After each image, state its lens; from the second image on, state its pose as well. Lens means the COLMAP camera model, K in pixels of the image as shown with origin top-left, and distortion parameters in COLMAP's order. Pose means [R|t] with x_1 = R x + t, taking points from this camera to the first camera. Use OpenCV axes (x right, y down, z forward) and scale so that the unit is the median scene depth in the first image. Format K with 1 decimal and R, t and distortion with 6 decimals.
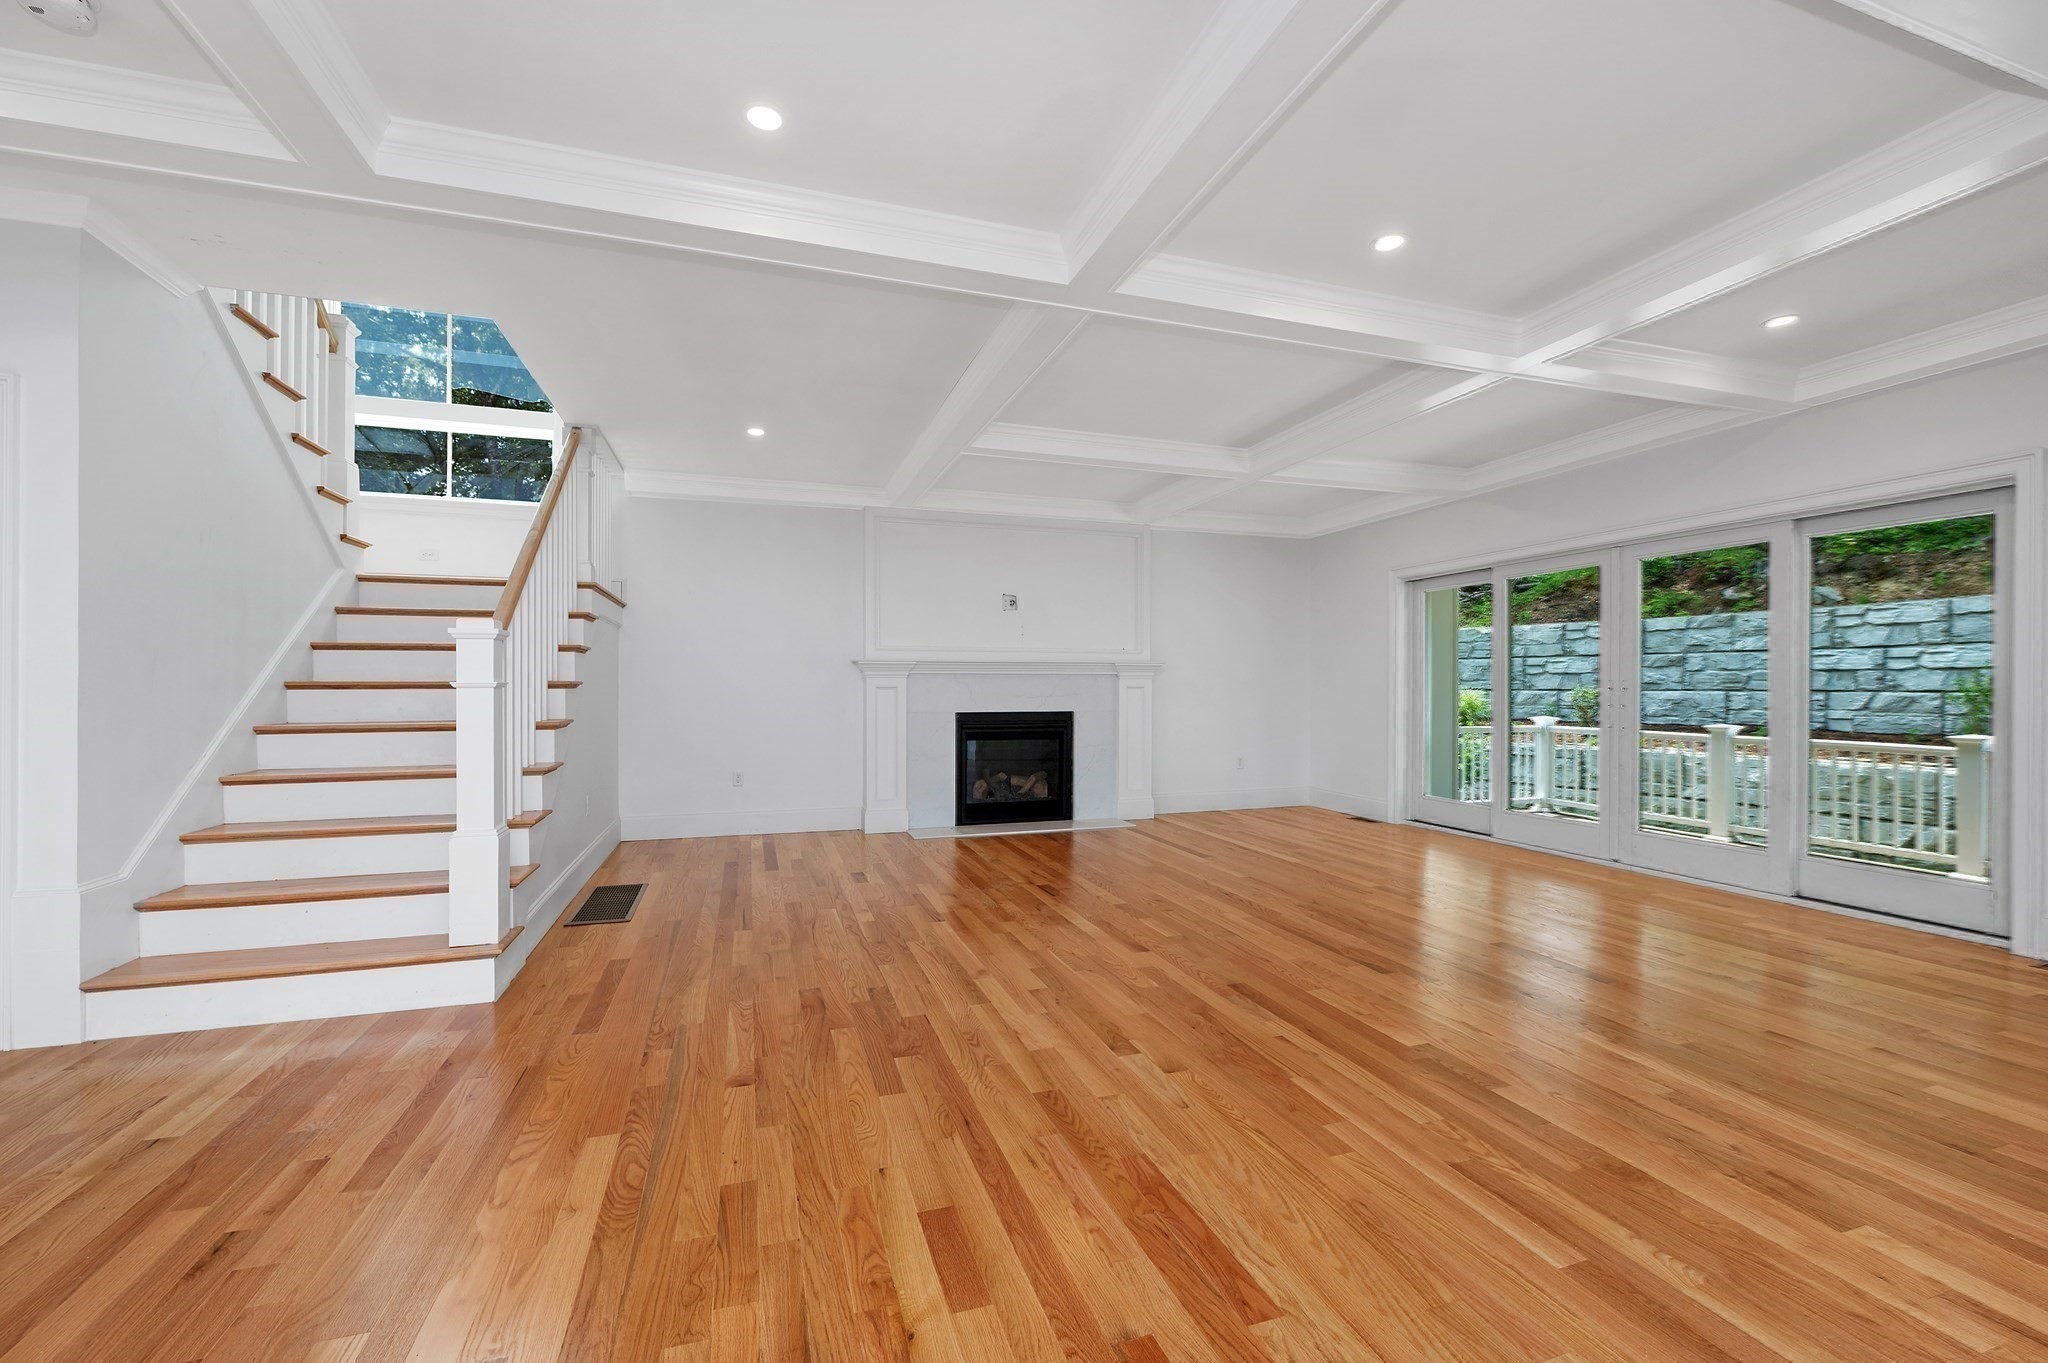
lens RADIAL K [[817.7, 0, 1009.7], [0, 817.7, 686.2], [0, 0, 1]] dist [0.000806, 0.000645]
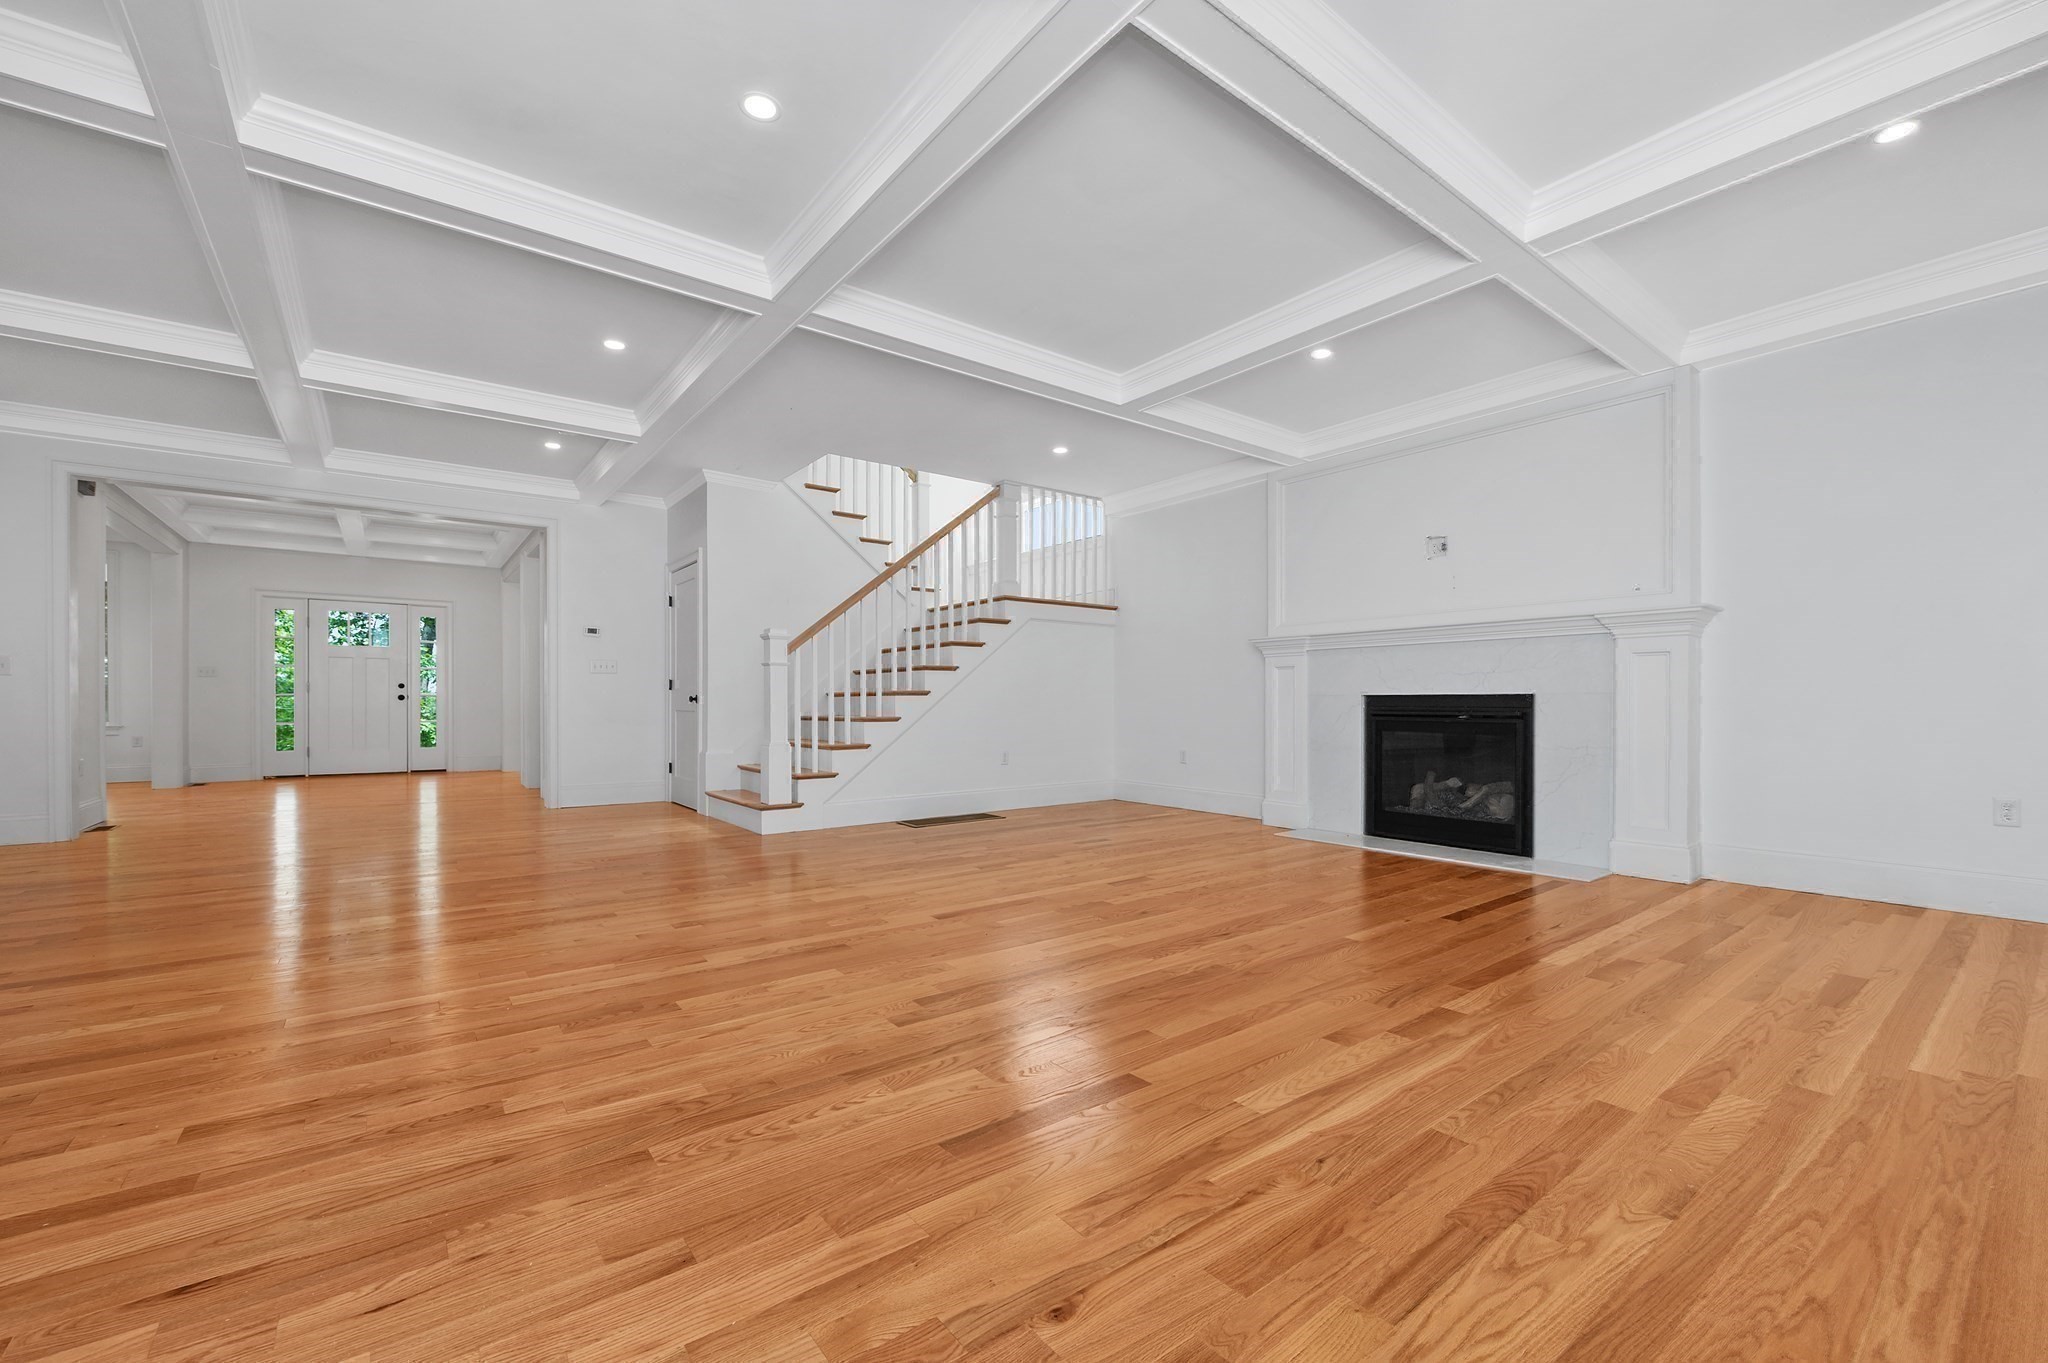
lens RADIAL K [[827.7, 0, 1051.3], [0, 827.7, 695.8], [0, 0, 1]] dist [-0.003789, -0.000748]
pose [[0.346504, -0.010391, -0.937991, 0.619605], [0.002176, 0.999945, -0.010273, 0.041635], [0.938046, 0.001518, 0.346507, 0.438305]]
